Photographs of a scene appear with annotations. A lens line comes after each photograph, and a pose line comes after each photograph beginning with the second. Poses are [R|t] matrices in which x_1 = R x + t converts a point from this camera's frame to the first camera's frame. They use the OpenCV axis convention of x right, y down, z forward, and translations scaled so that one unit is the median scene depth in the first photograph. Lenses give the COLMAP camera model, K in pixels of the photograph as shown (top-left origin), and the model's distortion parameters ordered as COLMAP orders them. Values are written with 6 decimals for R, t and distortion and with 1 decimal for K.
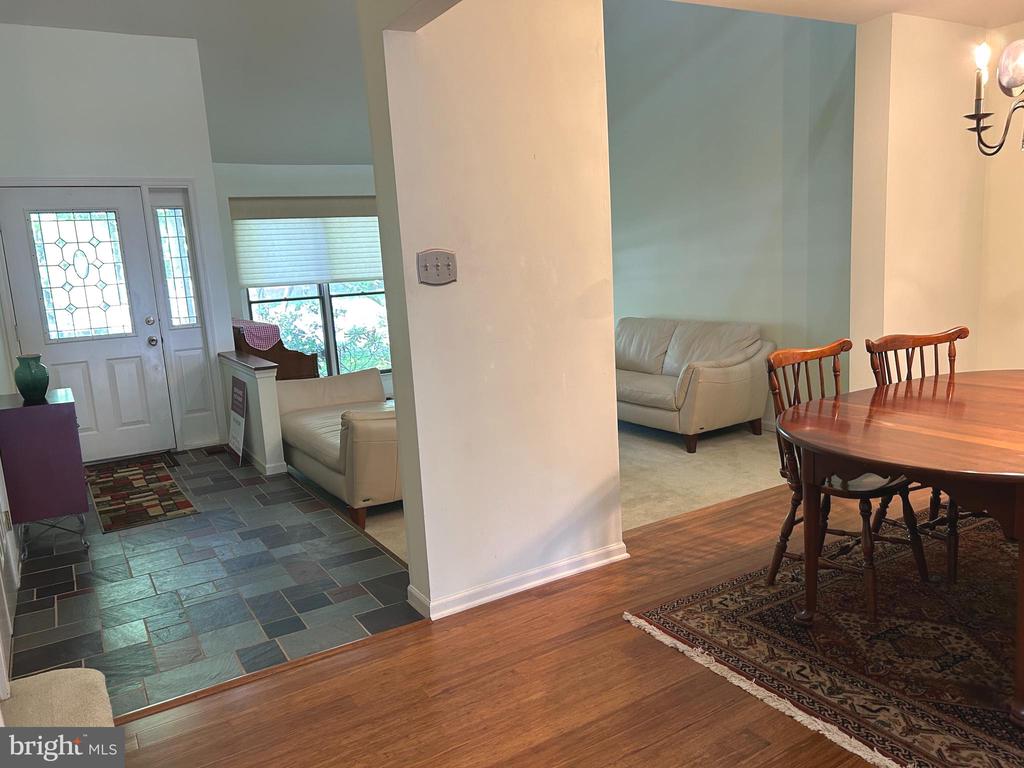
lens RADIAL K [[765.7, 0, 510.3], [0, 765.7, 389.4], [0, 0, 1]] dist [0.051451, -0.059456]
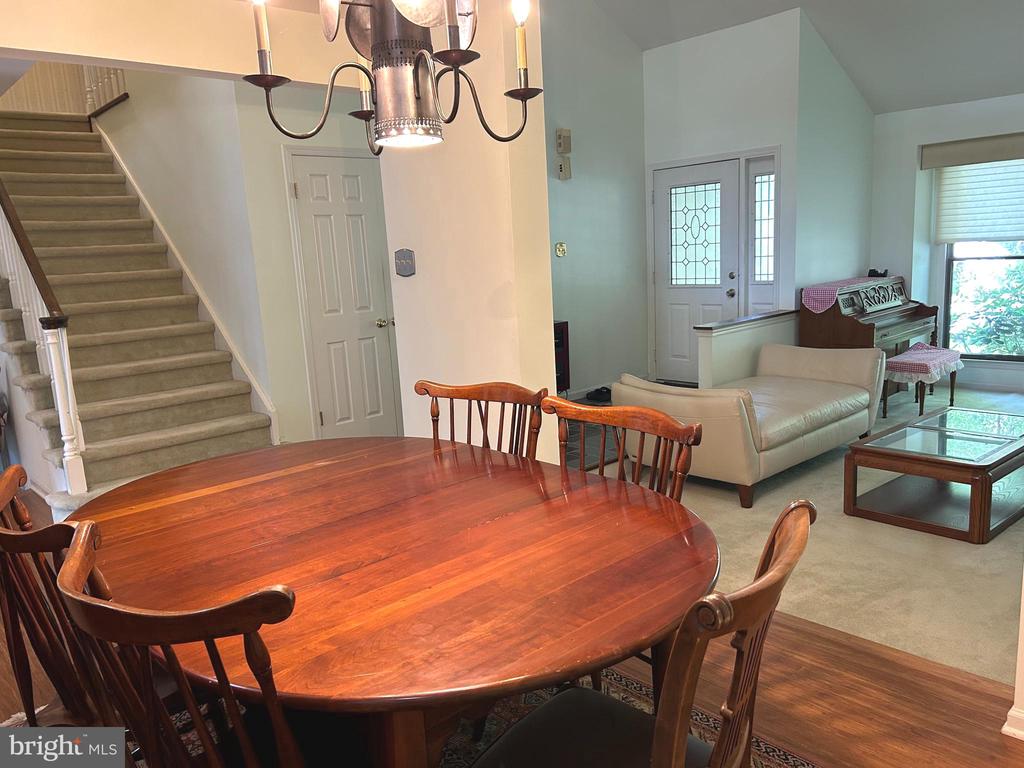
lens RADIAL K [[765.7, 0, 510.8], [0, 765.7, 398.5], [0, 0, 1]] dist [0.051451, -0.059456]
pose [[0.206531, 0.230979, -0.950786, 0.616833], [-0.123629, 0.970109, 0.208818, -0.109897], [0.970598, 0.074417, 0.228913, 0.419026]]
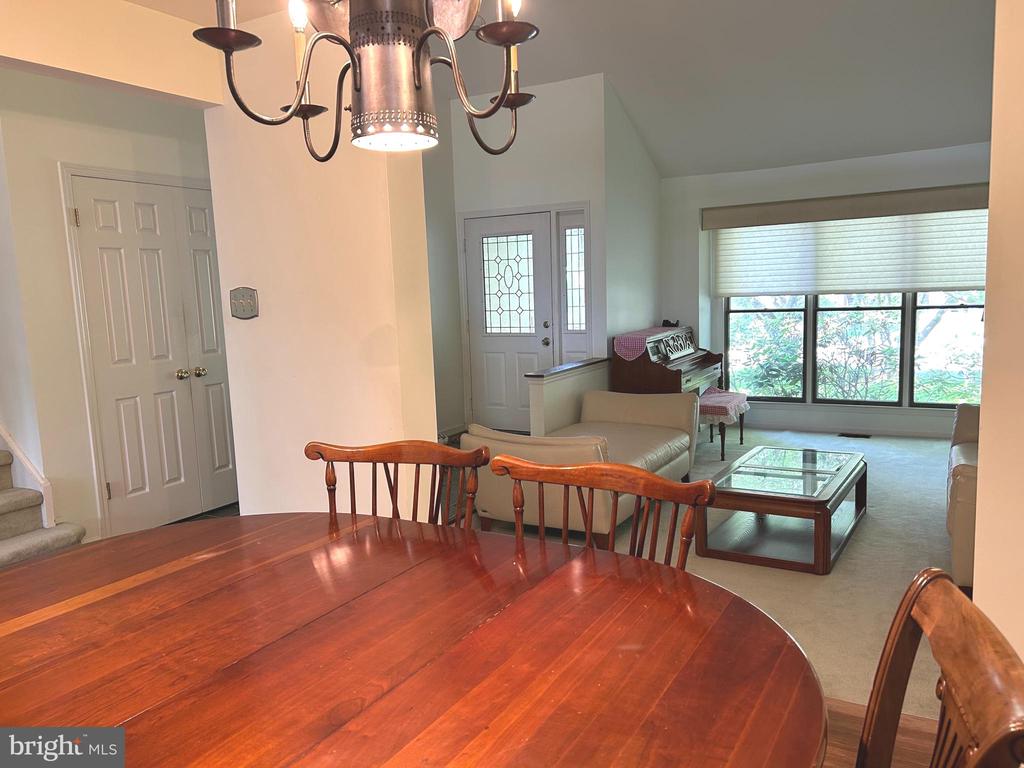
lens RADIAL K [[765.7, 0, 511.0], [0, 765.7, 396.8], [0, 0, 1]] dist [0.051451, -0.059456]
pose [[0.489484, 0.159787, -0.857248, 0.537727], [-0.139966, 0.984719, 0.103626, -0.093184], [0.860706, 0.069262, 0.504369, 0.362223]]
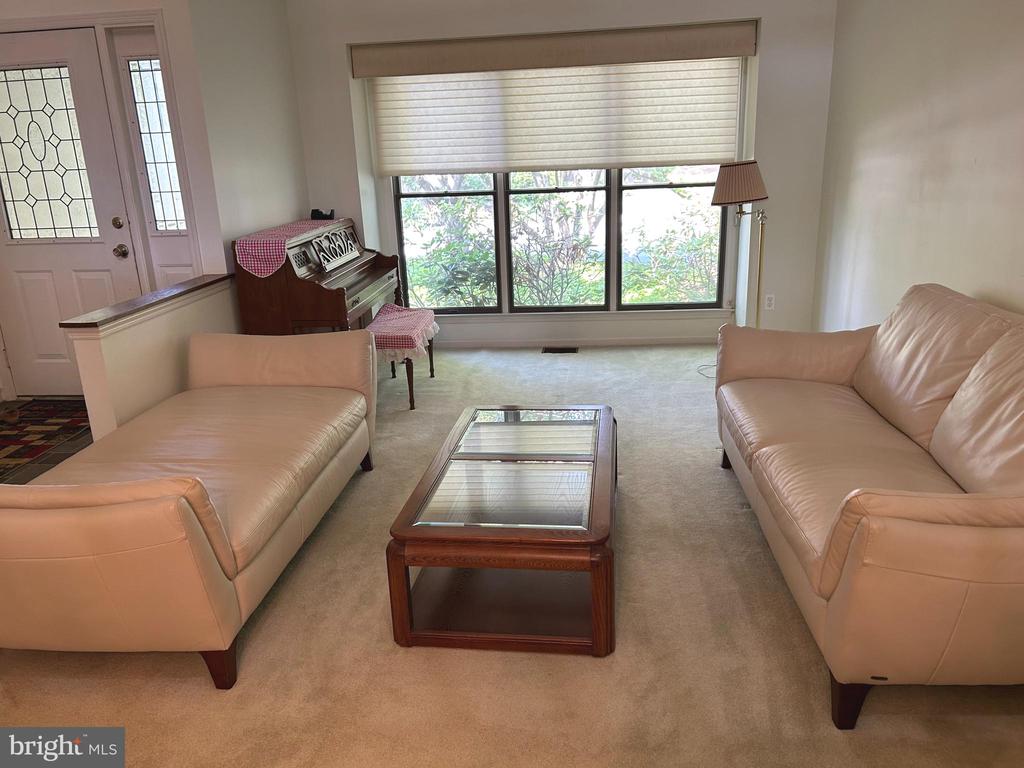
lens RADIAL K [[765.7, 0, 504.1], [0, 765.7, 392.2], [0, 0, 1]] dist [0.051451, -0.059456]
pose [[0.803159, 0.203353, -0.559984, 0.268786], [-0.110492, 0.974480, 0.195400, -0.115589], [0.585428, -0.095064, 0.805131, 0.607849]]
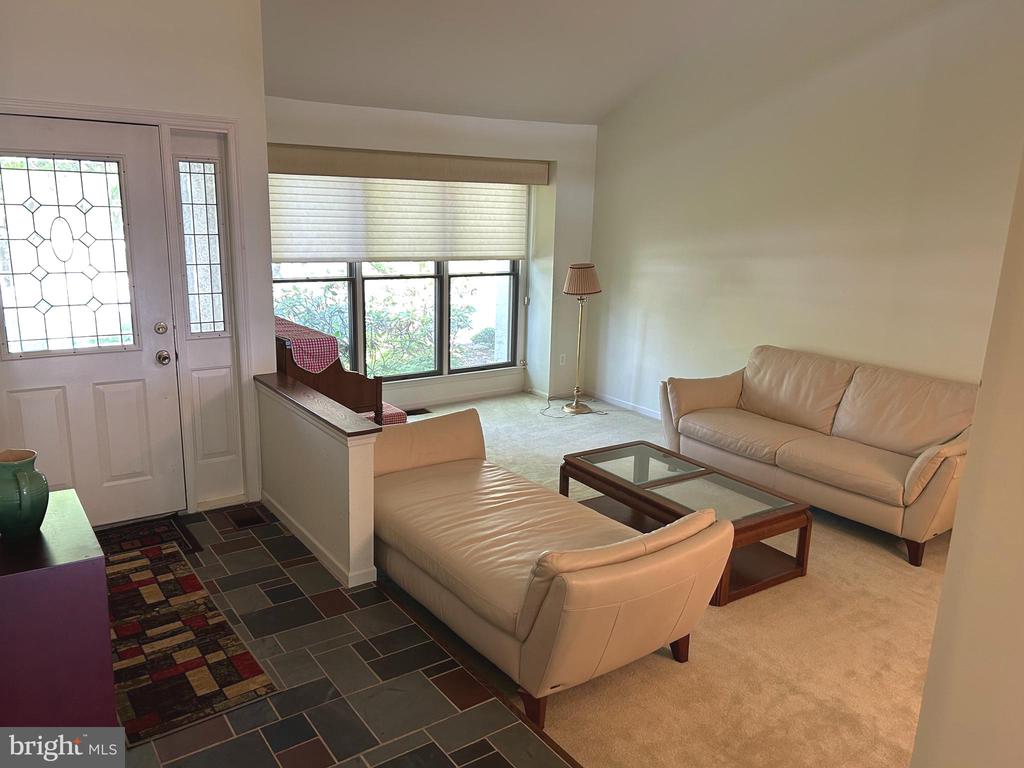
lens RADIAL K [[765.7, 0, 505.1], [0, 765.7, 386.2], [0, 0, 1]] dist [0.051451, -0.059456]
pose [[0.993264, 0.065590, 0.095524, -0.228163], [-0.071464, 0.995671, 0.059433, -0.099376], [-0.091213, -0.065859, 0.993651, 0.298045]]
